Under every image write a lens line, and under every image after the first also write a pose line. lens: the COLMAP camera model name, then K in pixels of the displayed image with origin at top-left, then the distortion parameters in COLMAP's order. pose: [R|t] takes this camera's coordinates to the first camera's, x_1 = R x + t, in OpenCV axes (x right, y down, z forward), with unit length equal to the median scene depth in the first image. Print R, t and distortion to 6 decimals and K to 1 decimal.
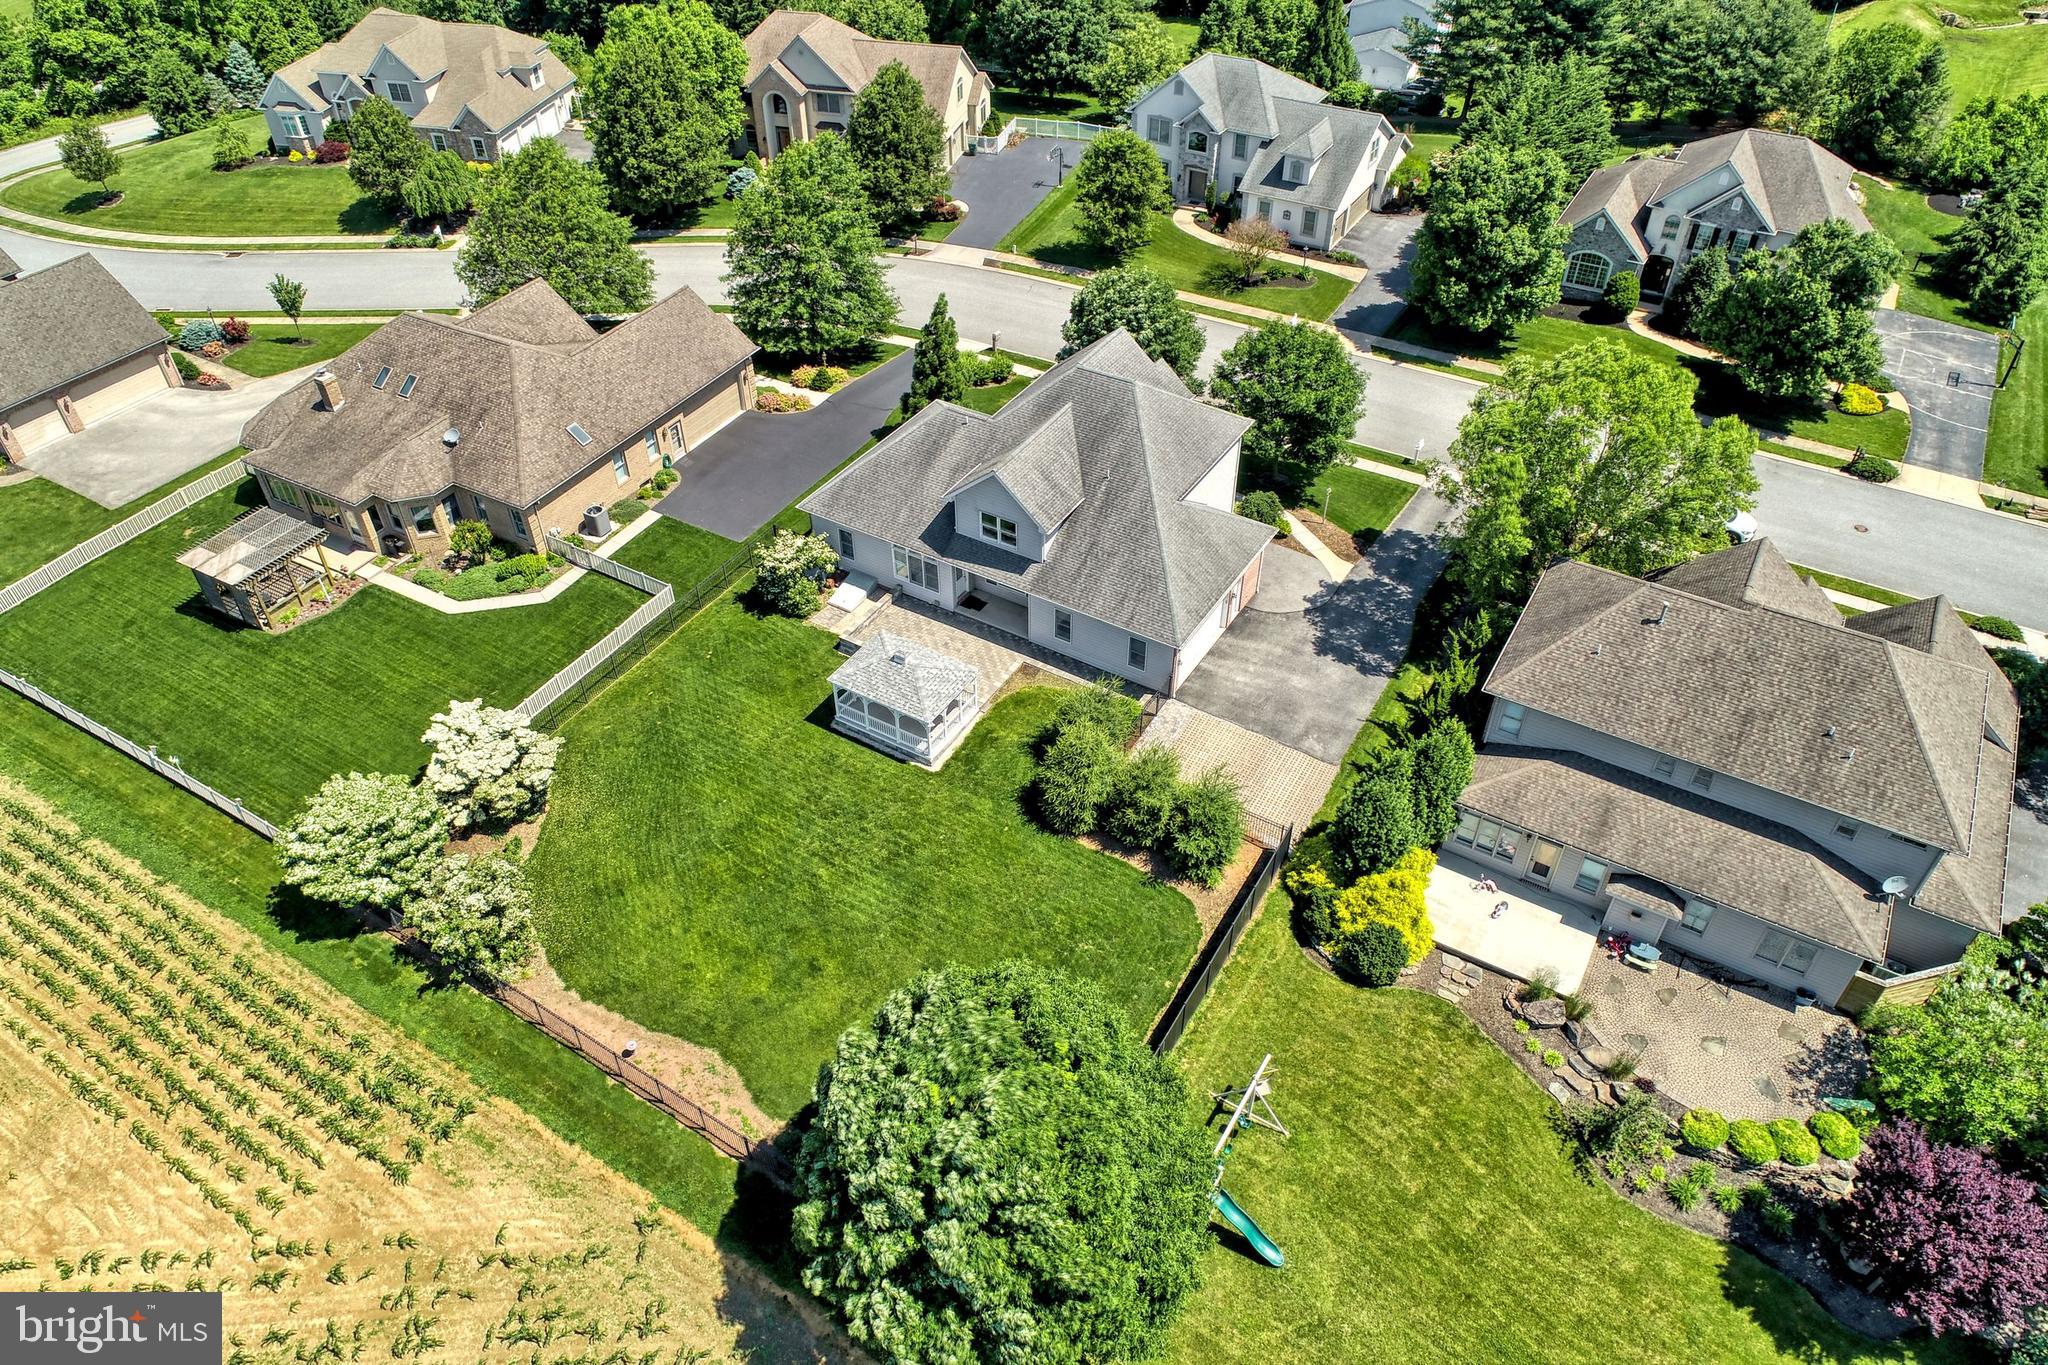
lens RADIAL K [[1369.5, 0, 1027.1], [0, 1369.5, 698.9], [0, 0, 1]] dist [-0.005742, 0.001039]
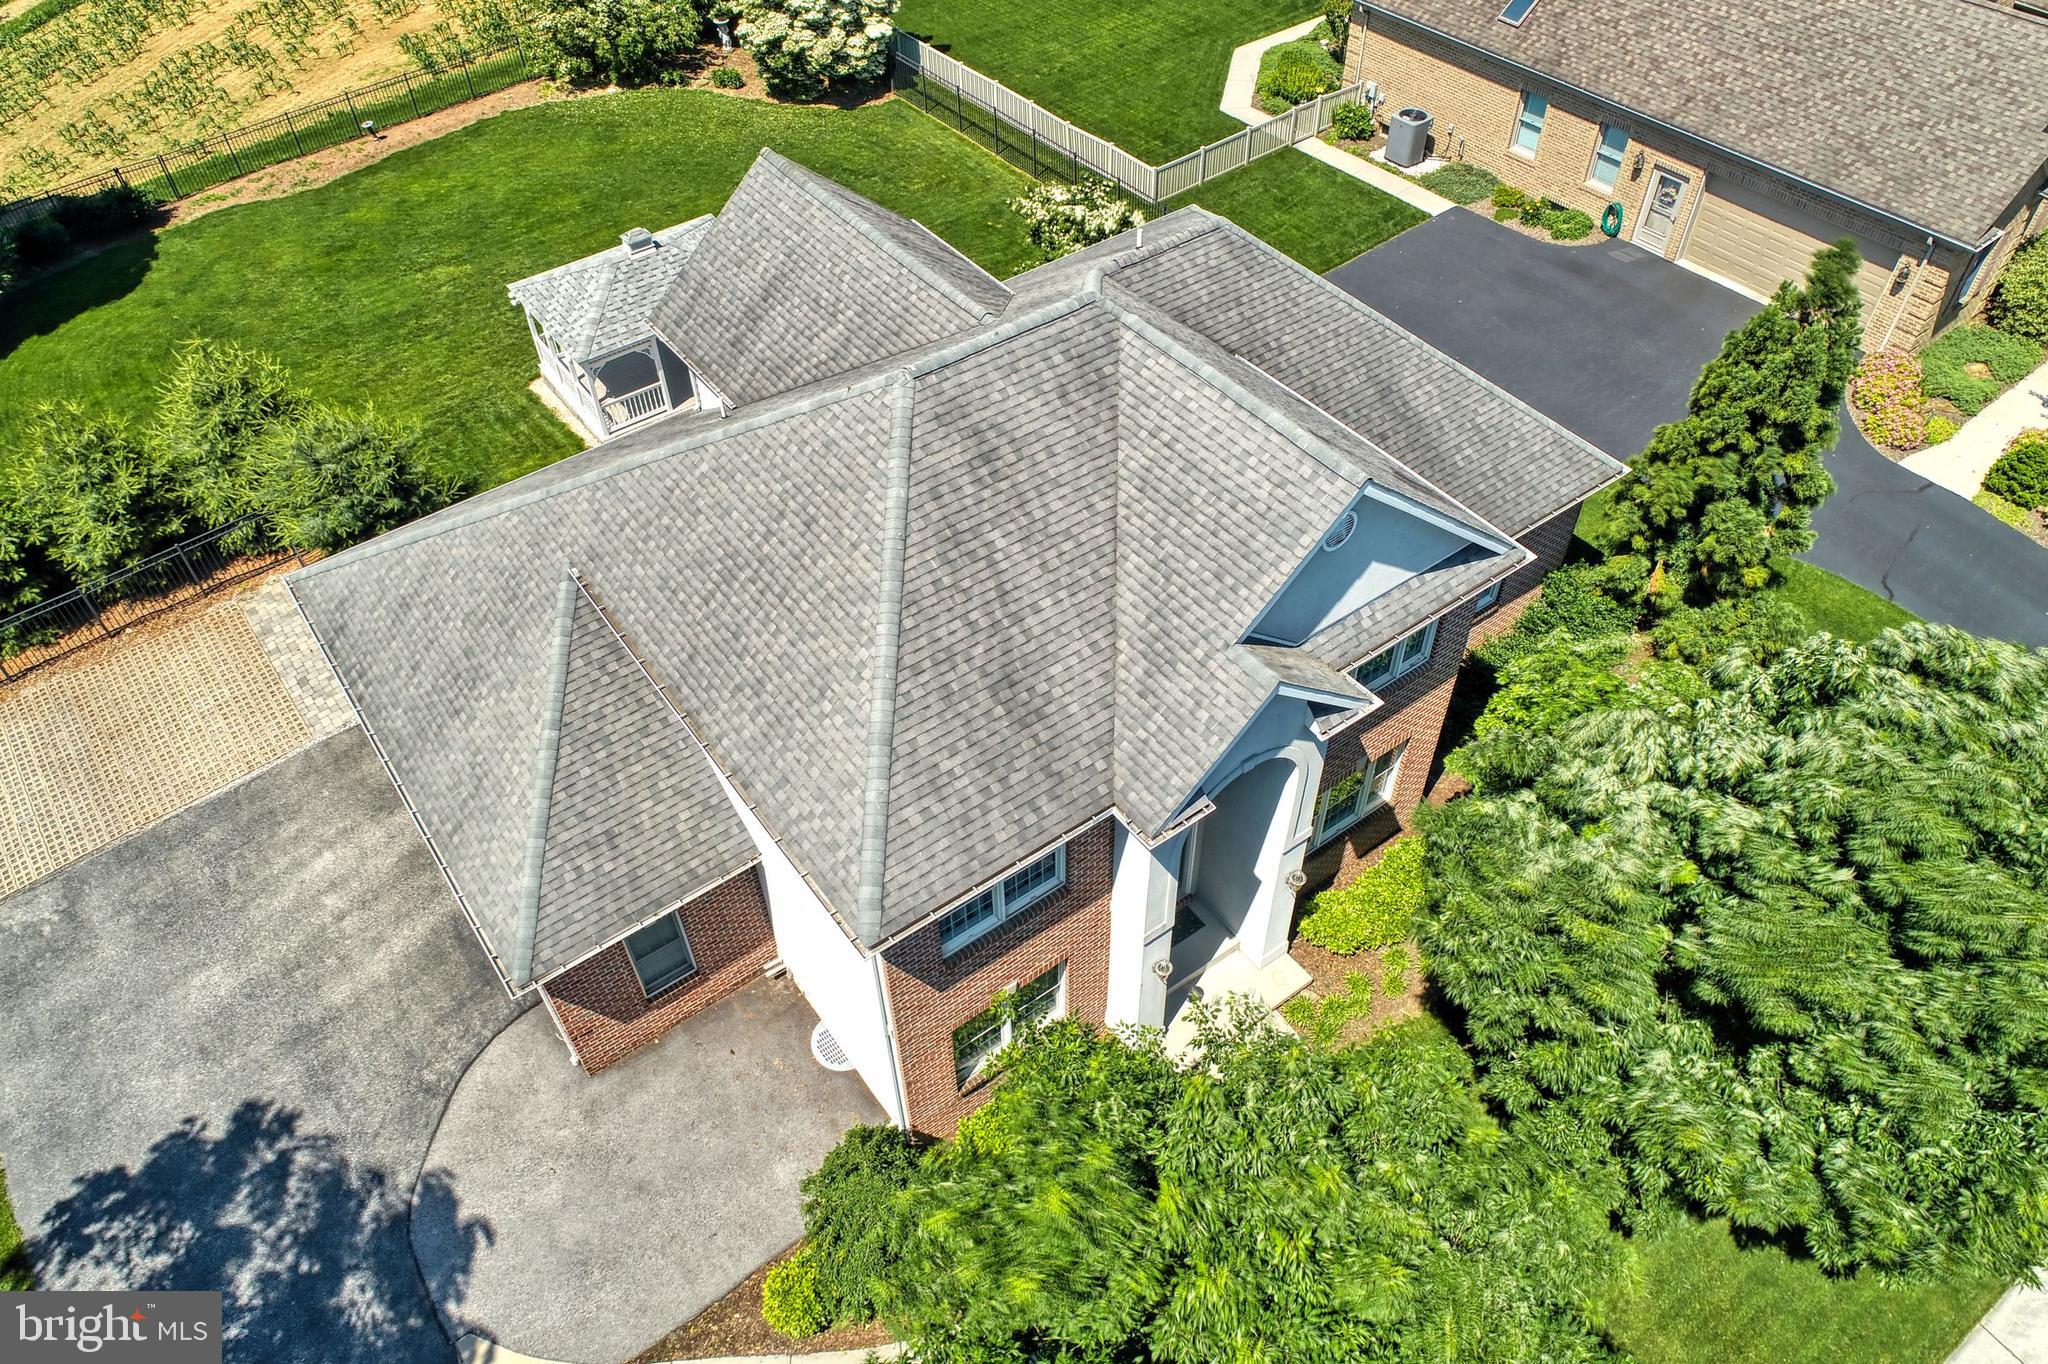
lens RADIAL K [[1418.9, 0, 1018.2], [0, 1418.9, 678.4], [0, 0, 1]] dist [-0.002740, 0.000500]
pose [[-0.387303, 0.682332, -0.620015, 0.280872], [-0.590960, 0.332447, 0.735014, -0.423953], [0.707646, 0.651077, 0.274474, 0.955185]]
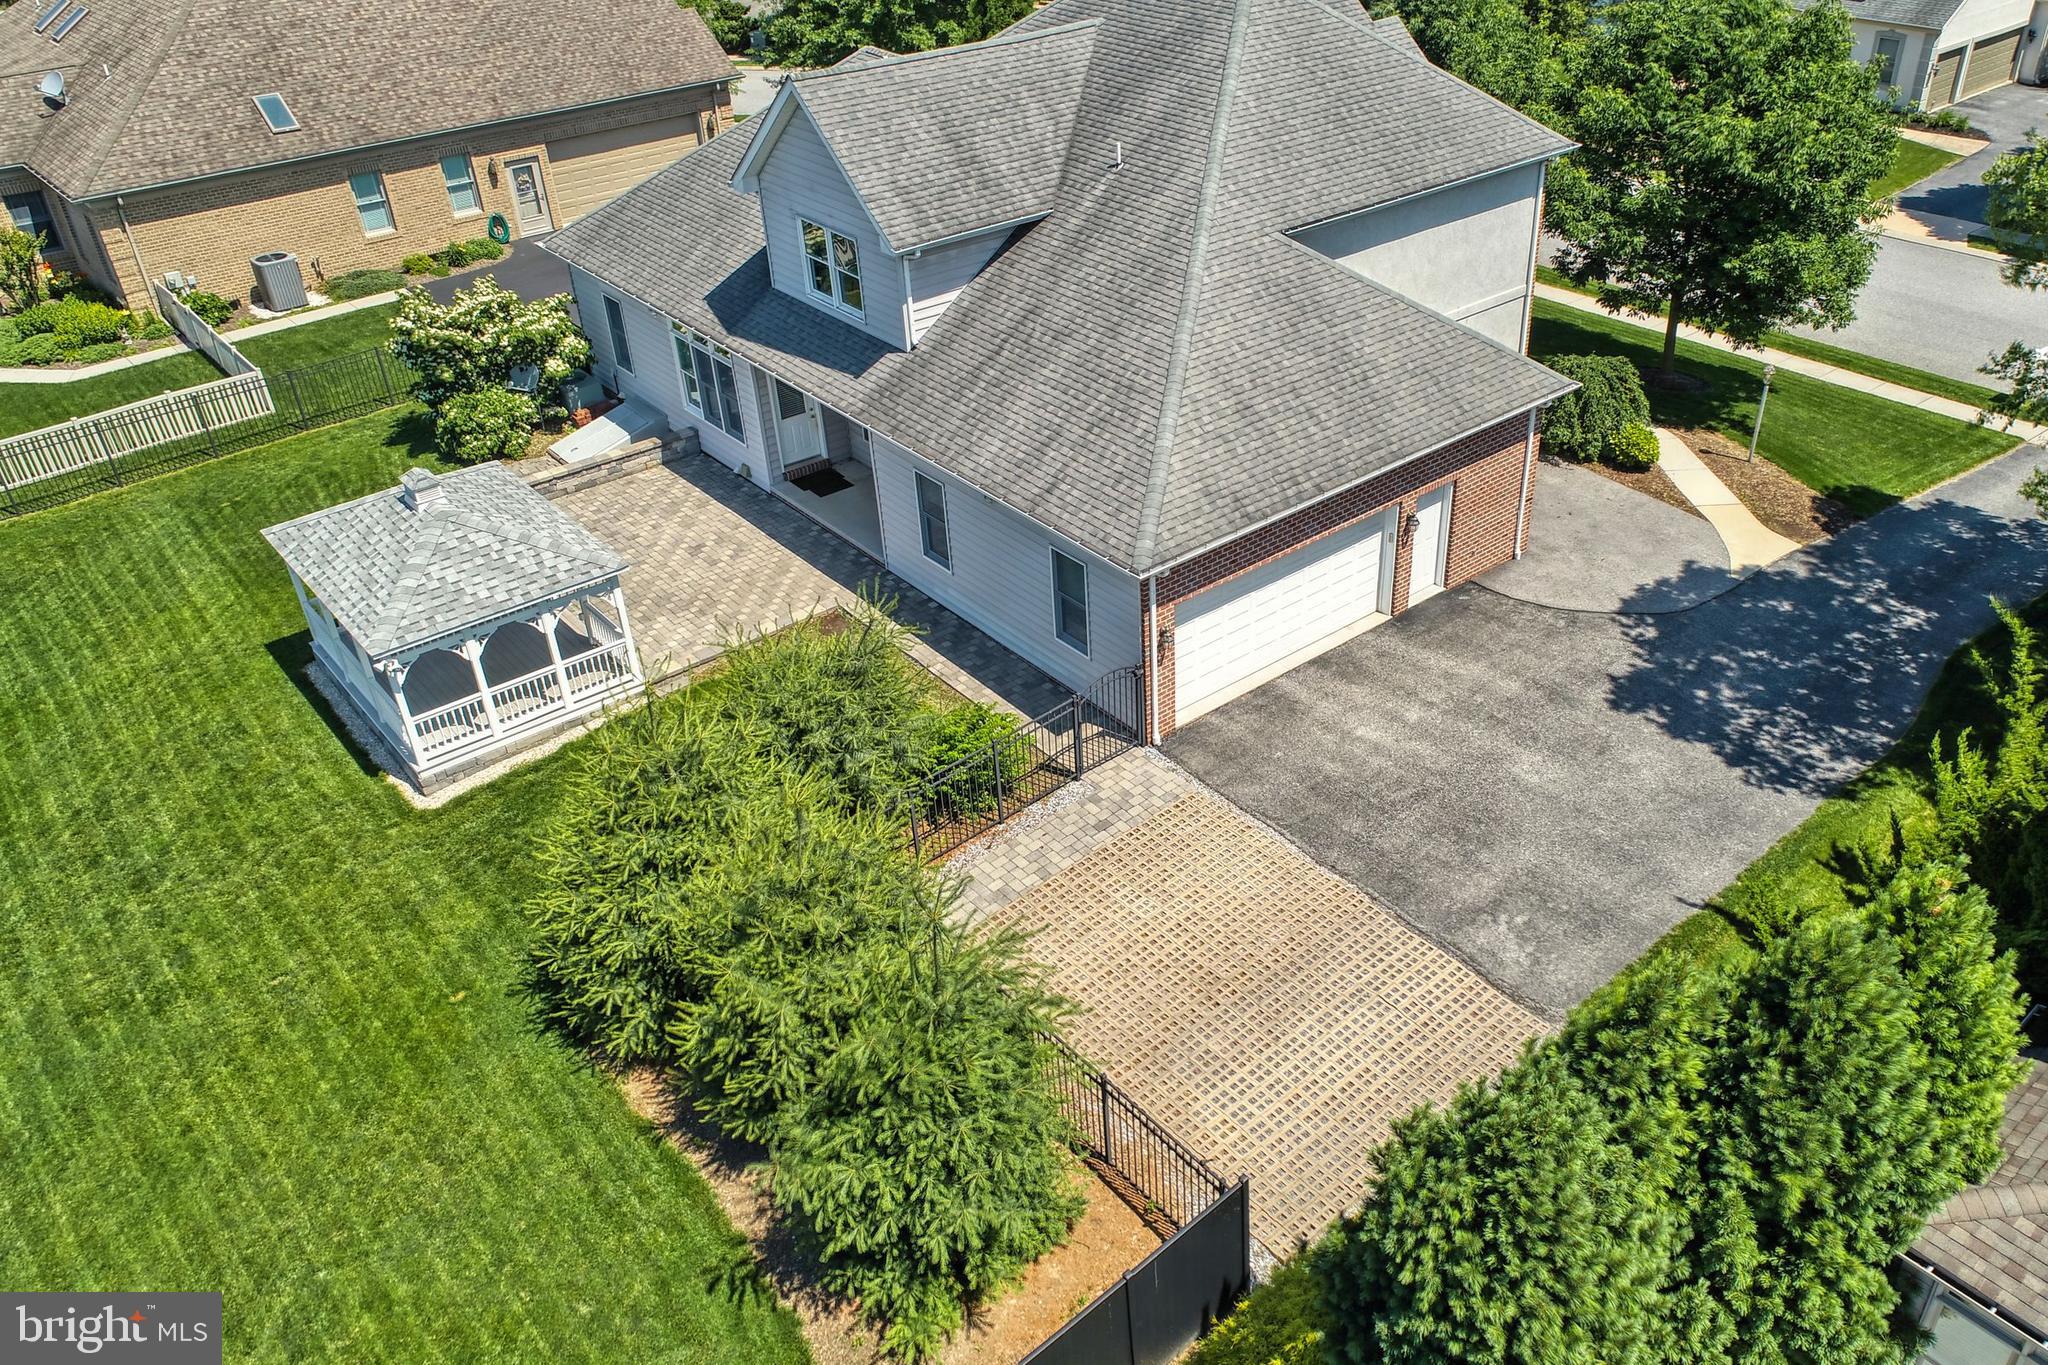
lens RADIAL K [[1588.6, 0, 1190.6], [0, 1588.6, 709.0], [0, 0, 1]] dist [-0.007052, 0.003660]
pose [[0.958765, 0.156924, -0.236949, 0.199449], [-0.187260, 0.975979, -0.111349, 0.032112], [0.213784, 0.151129, 0.965120, 0.571260]]
